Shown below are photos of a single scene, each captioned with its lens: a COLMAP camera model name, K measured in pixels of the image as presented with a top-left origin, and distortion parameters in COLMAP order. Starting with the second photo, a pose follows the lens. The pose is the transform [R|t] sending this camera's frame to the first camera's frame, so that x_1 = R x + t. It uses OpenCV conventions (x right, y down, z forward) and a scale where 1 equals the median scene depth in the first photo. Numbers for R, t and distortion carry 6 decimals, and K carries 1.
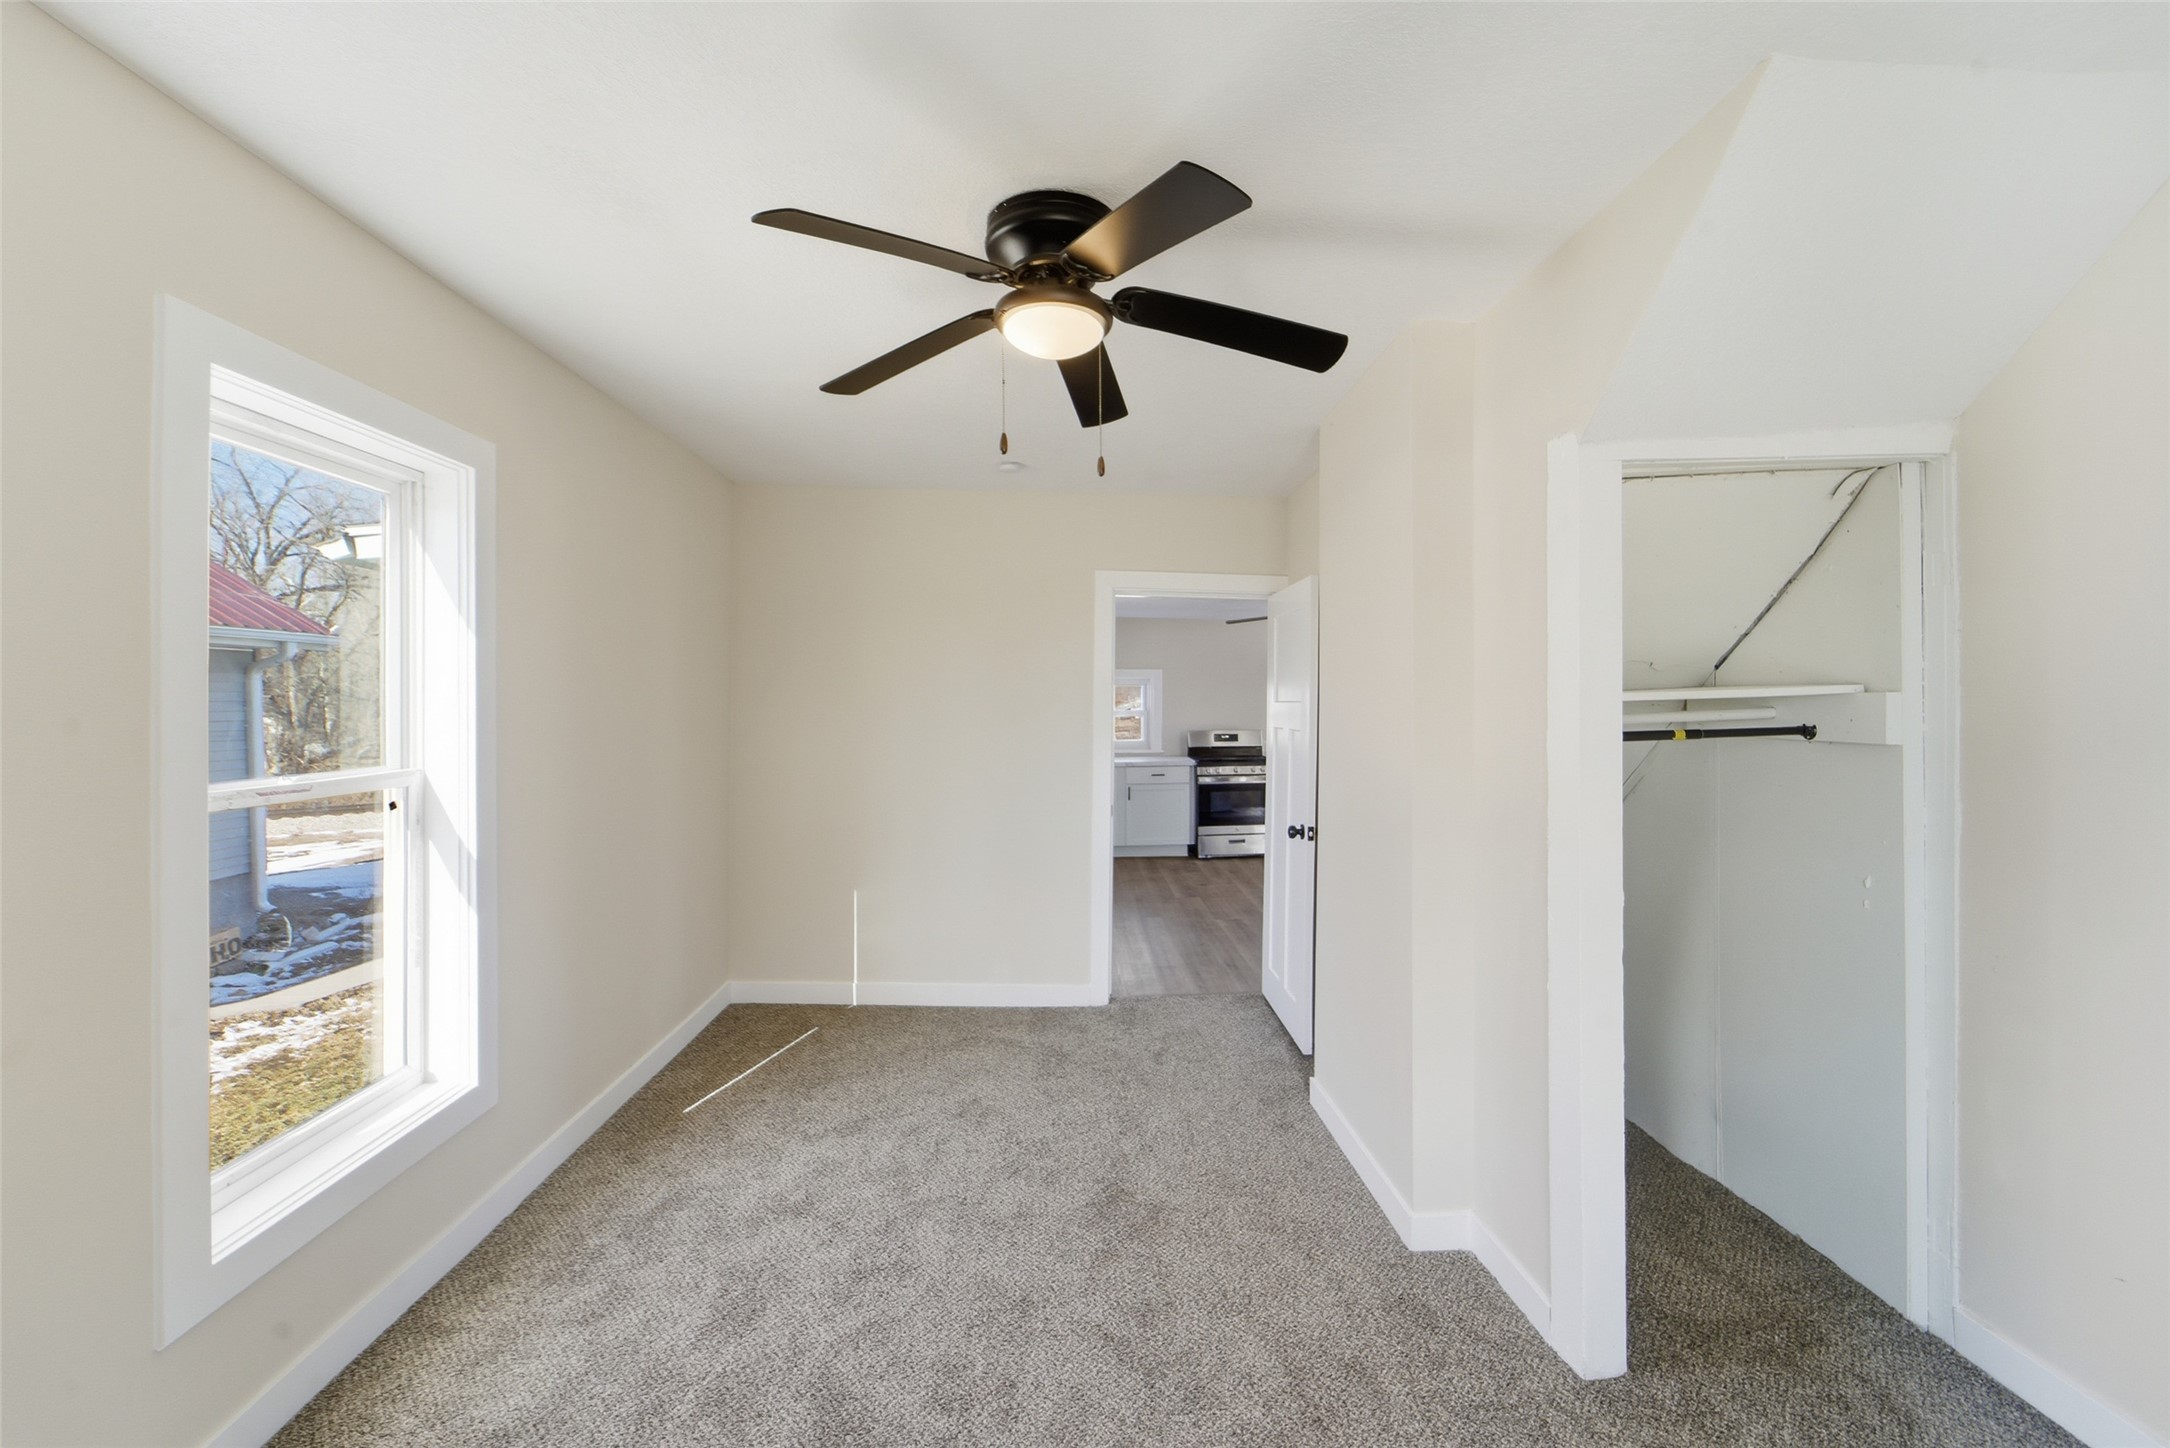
lens RADIAL K [[914.3, 0, 1086.5], [0, 914.3, 691.1], [0, 0, 1]] dist [-0.000100, 0.000384]
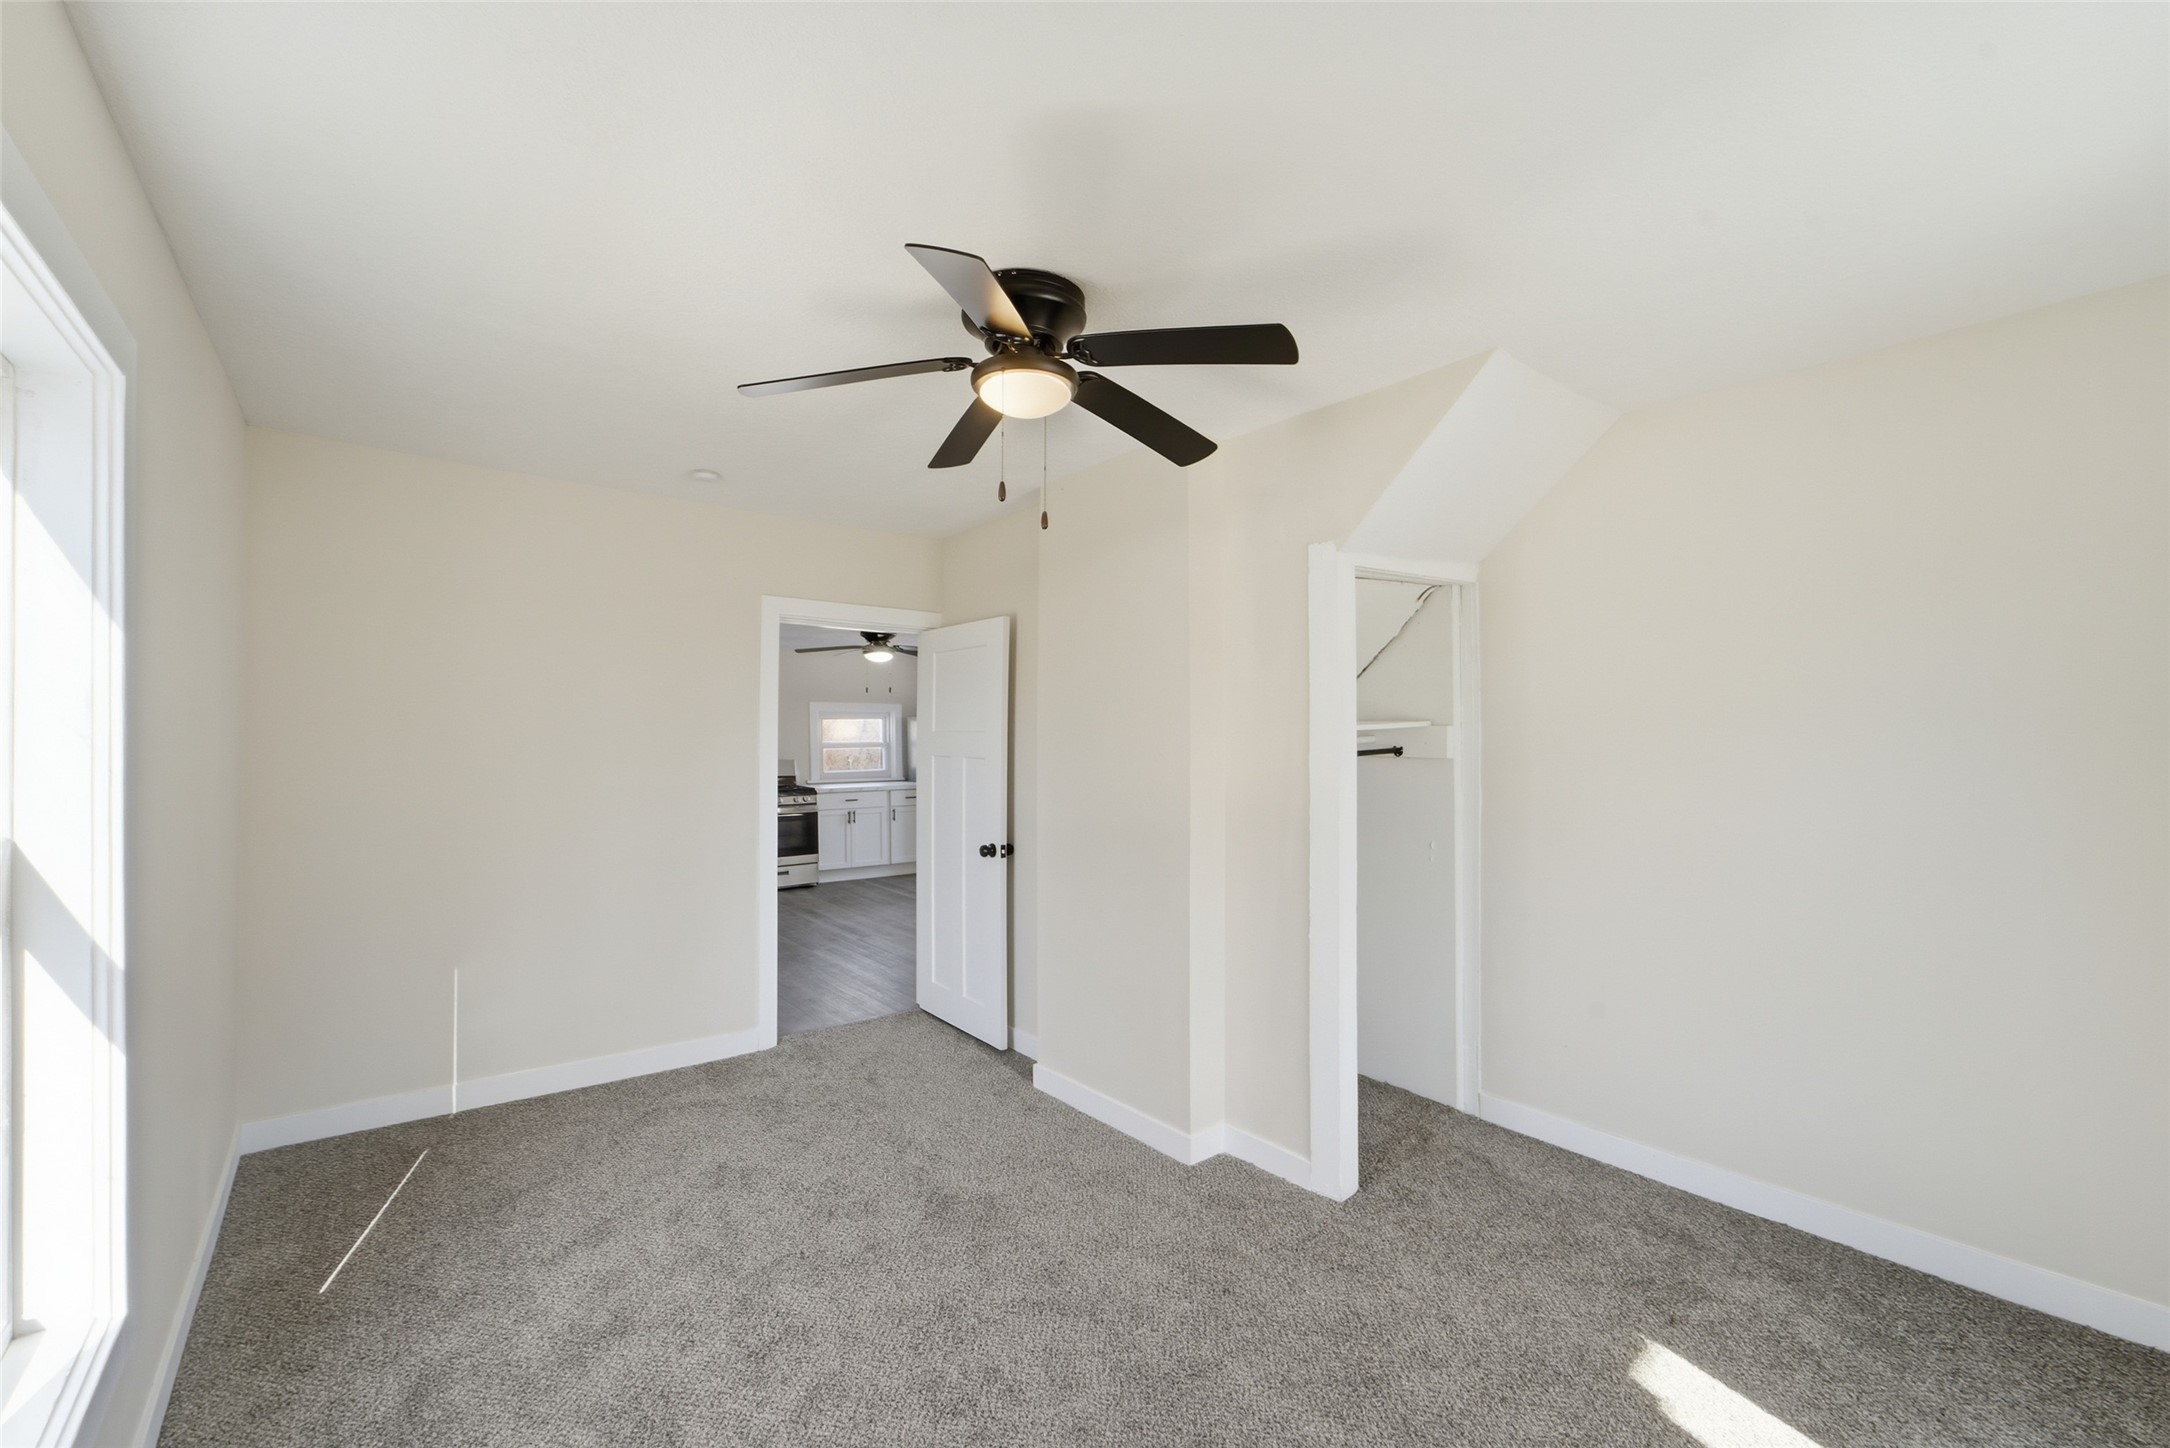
lens RADIAL K [[911.9, 0, 1085.0], [0, 911.9, 724.0], [0, 0, 1]] dist [-0.002964, 0.000534]
pose [[0.805870, 0.006062, 0.592061, -0.490242], [-0.006547, 0.999978, -0.001327, 0.003280], [-0.592056, -0.002806, 0.805892, 0.065821]]
